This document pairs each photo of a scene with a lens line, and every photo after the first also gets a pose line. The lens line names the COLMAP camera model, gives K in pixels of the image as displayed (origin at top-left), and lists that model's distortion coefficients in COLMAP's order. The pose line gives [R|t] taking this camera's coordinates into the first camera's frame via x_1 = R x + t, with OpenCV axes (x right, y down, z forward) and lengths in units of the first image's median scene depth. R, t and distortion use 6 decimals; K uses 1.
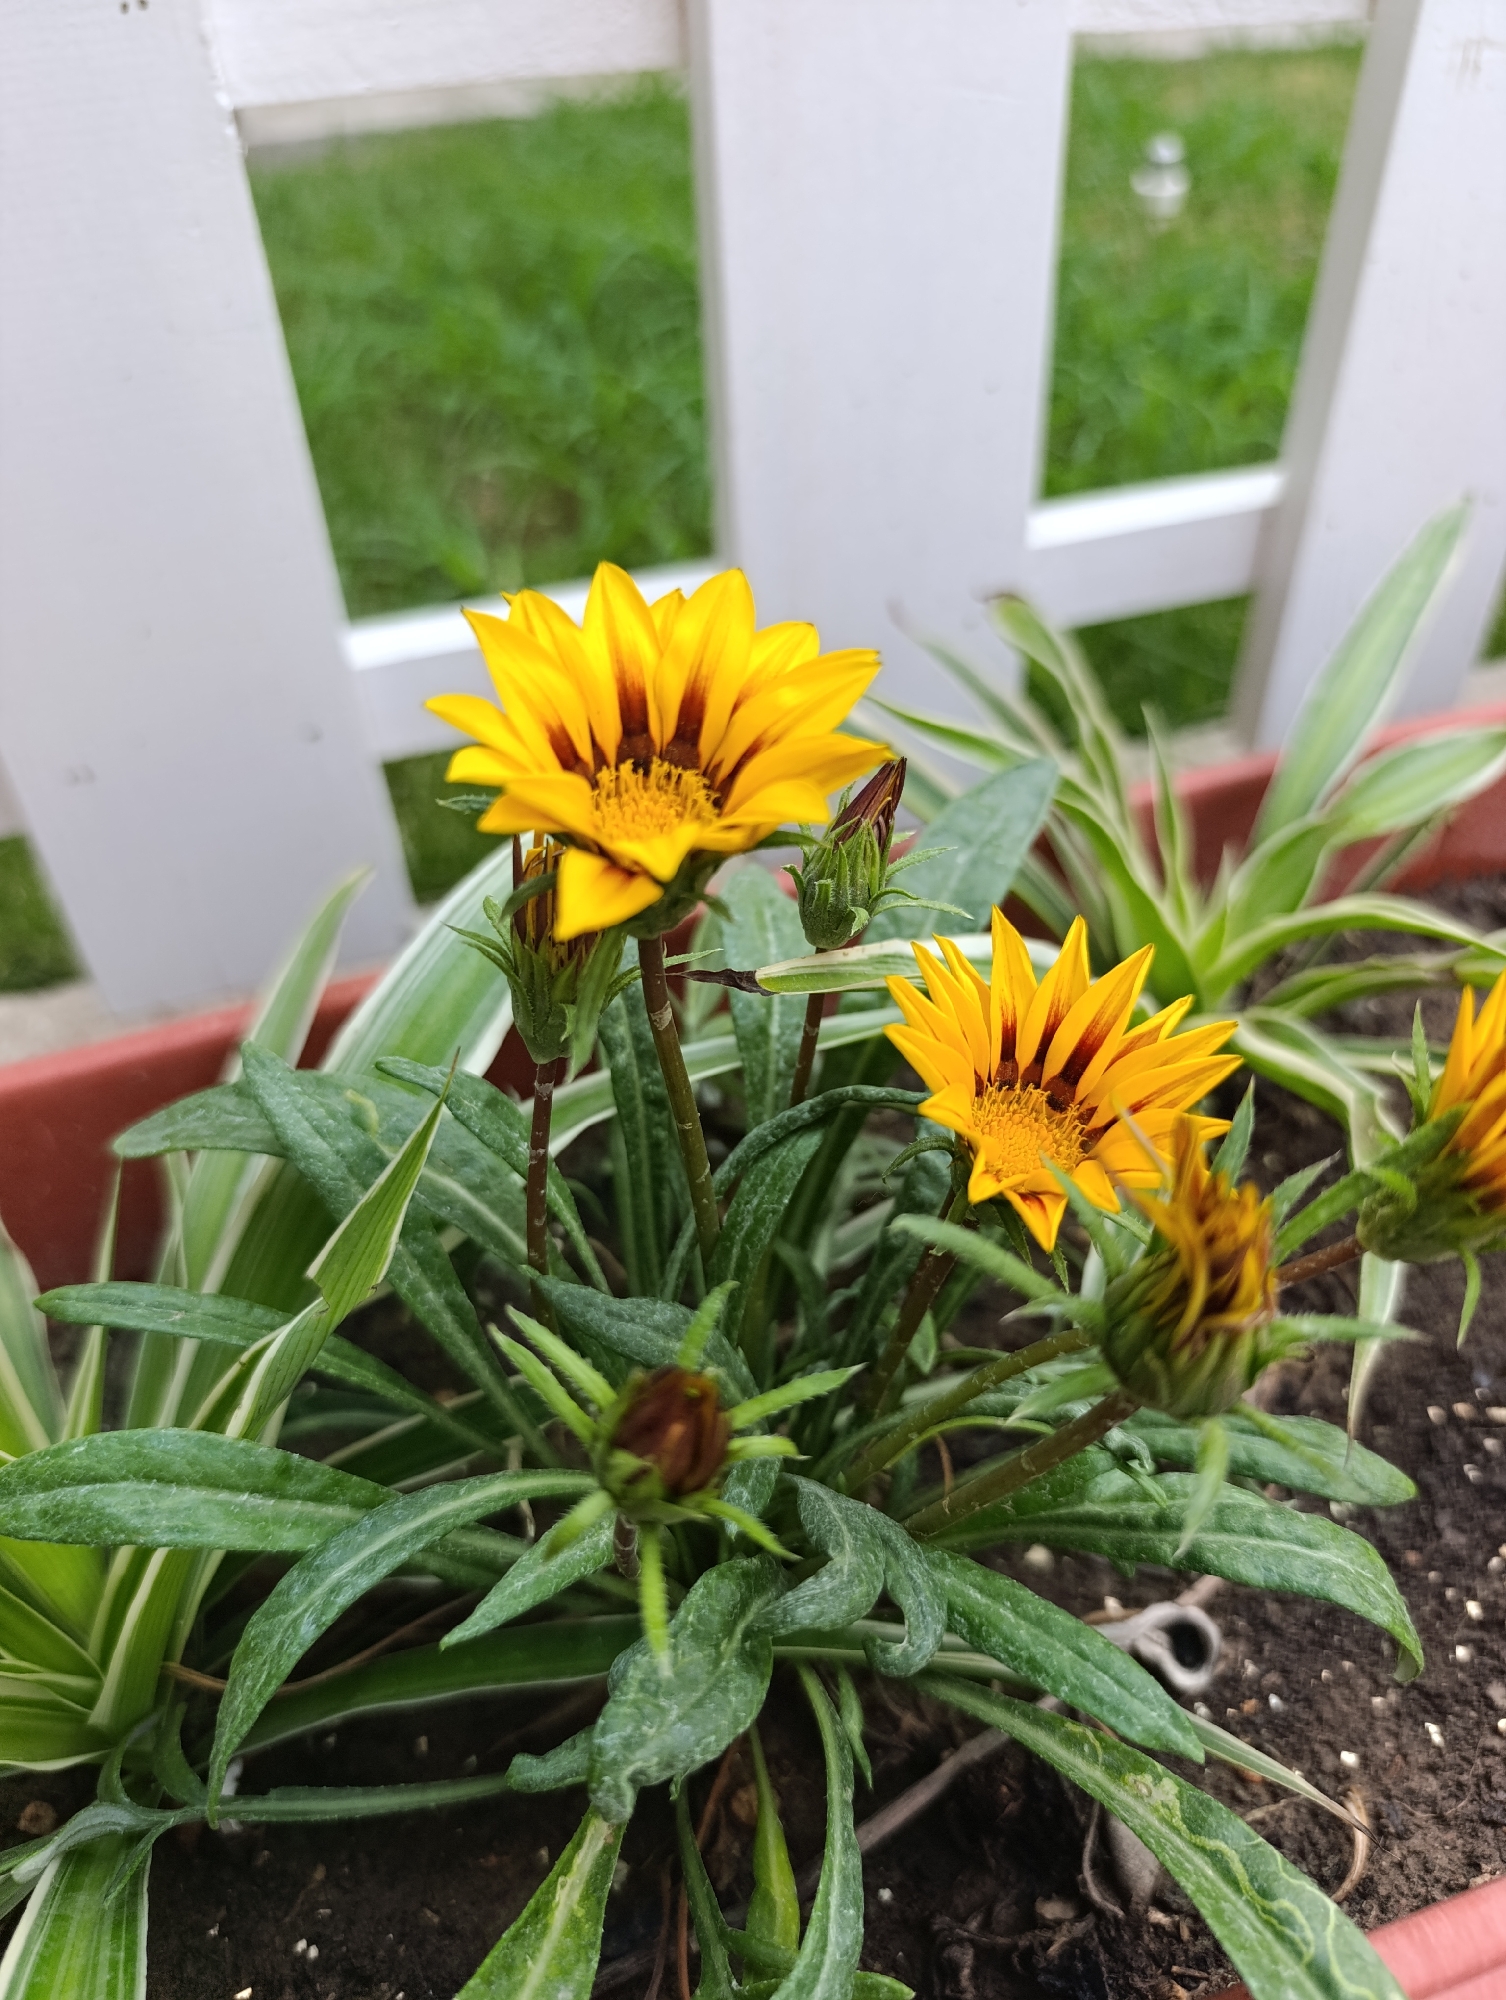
lens RADIAL K [[1355.4, 0, 683.5], [0, 1355.4, 932.2], [0, 0, 1]] dist [-0.004244, -0.026964]
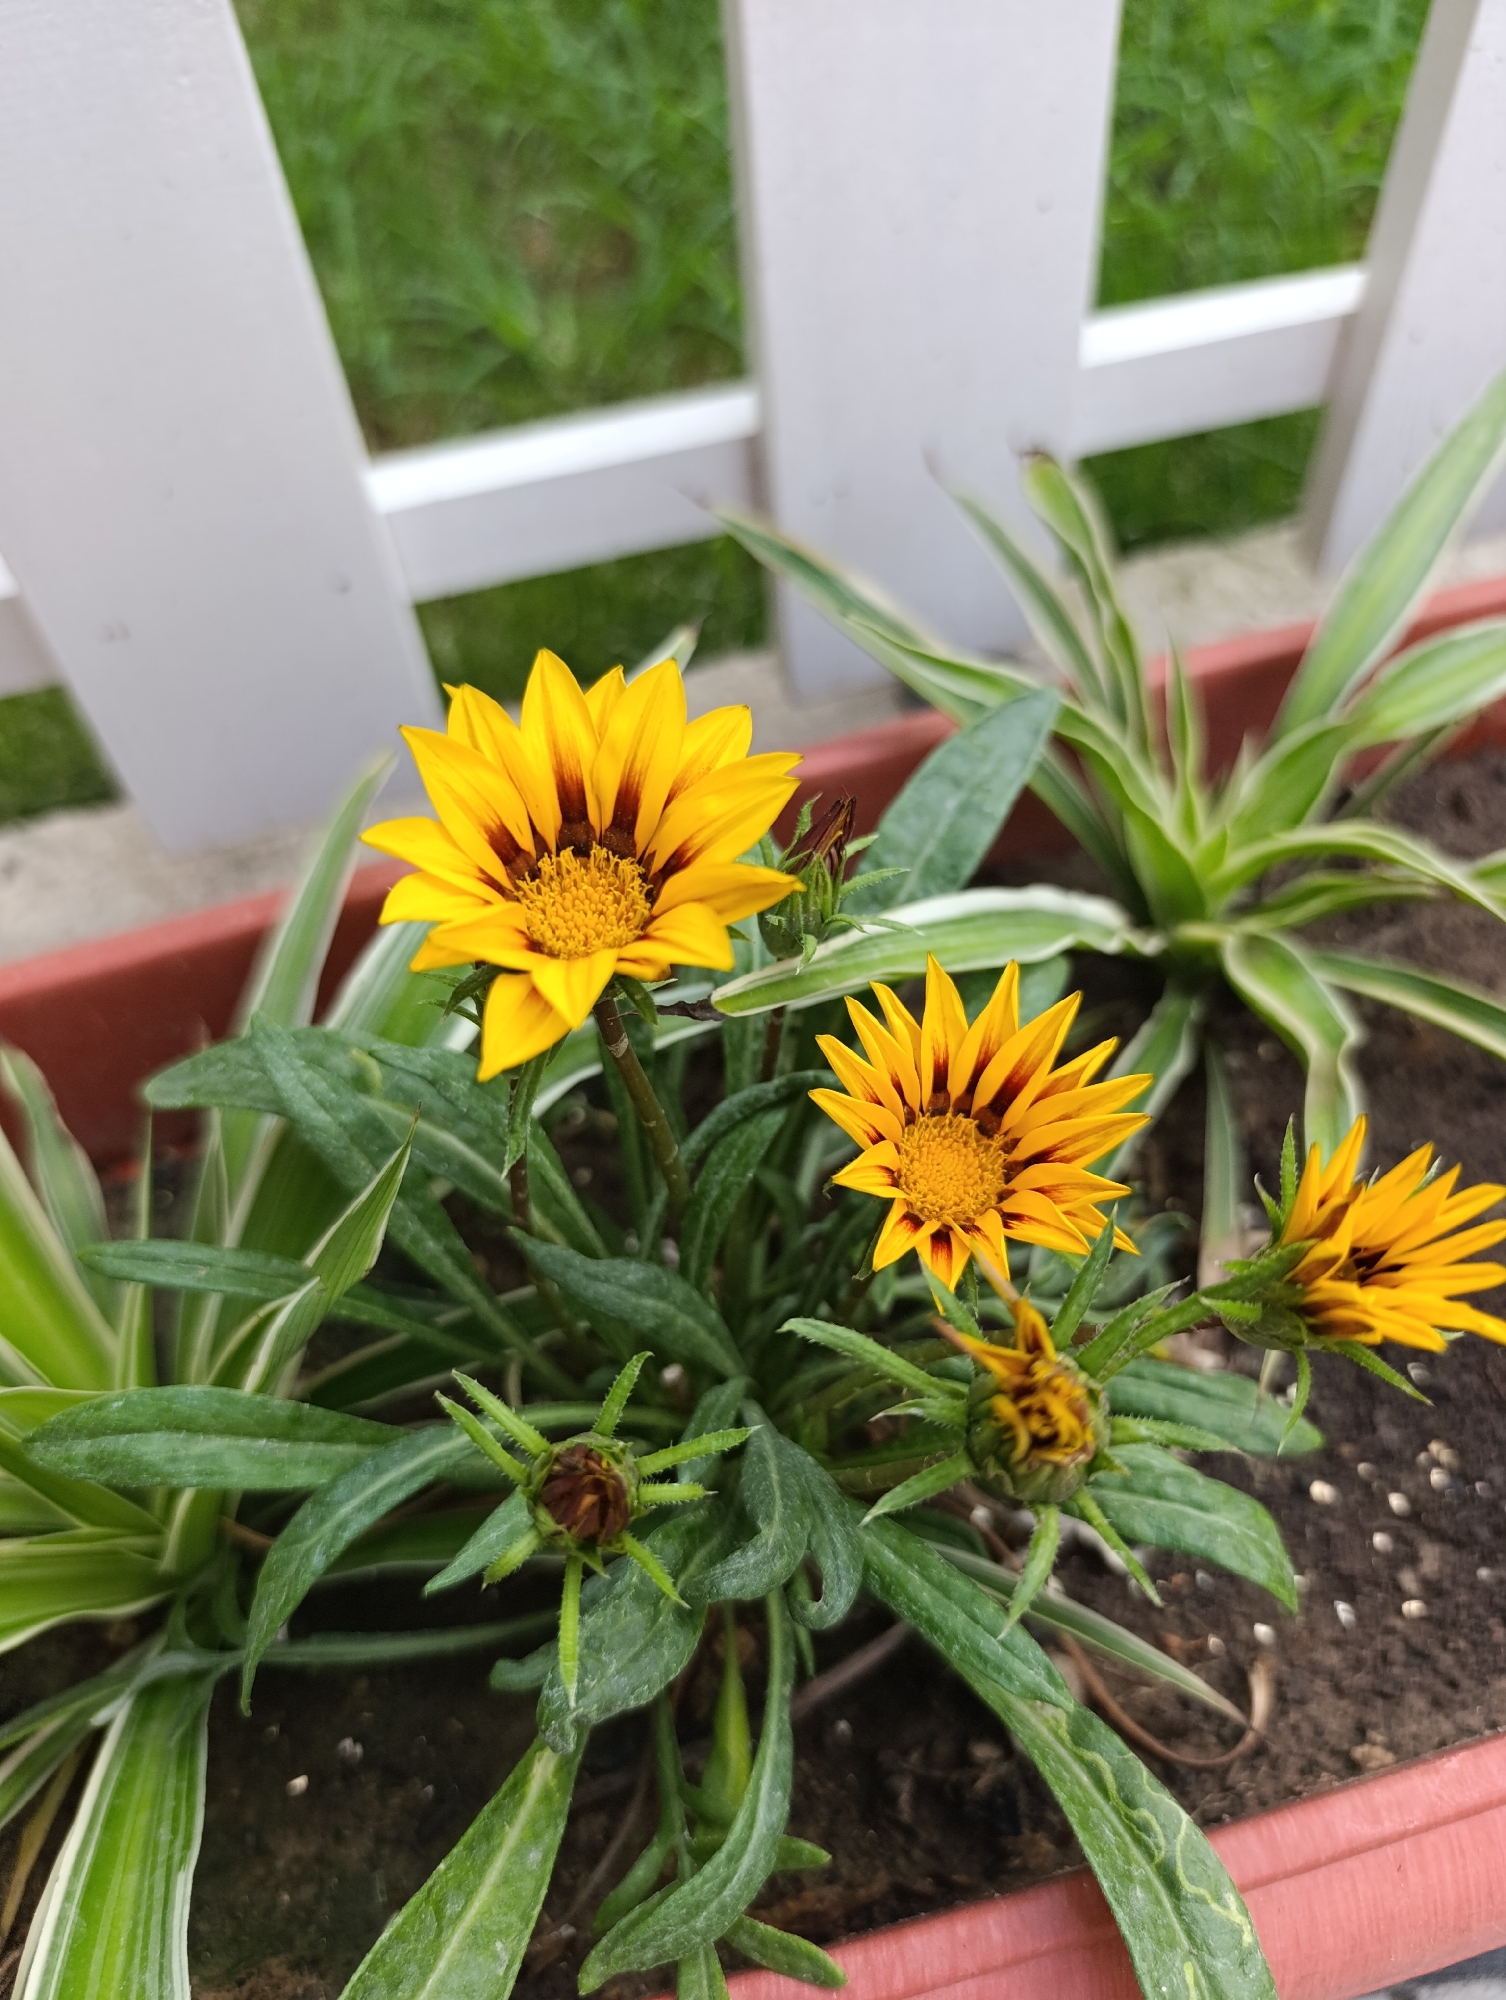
lens RADIAL K [[1340.6, 0, 674.9], [0, 1340.6, 970.7], [0, 0, 1]] dist [0.003255, -0.036612]
pose [[0.998885, 0.007766, -0.046570, 0.075368], [0.000769, 0.983572, 0.180512, -0.182324], [0.047206, -0.180347, 0.982470, -0.030983]]
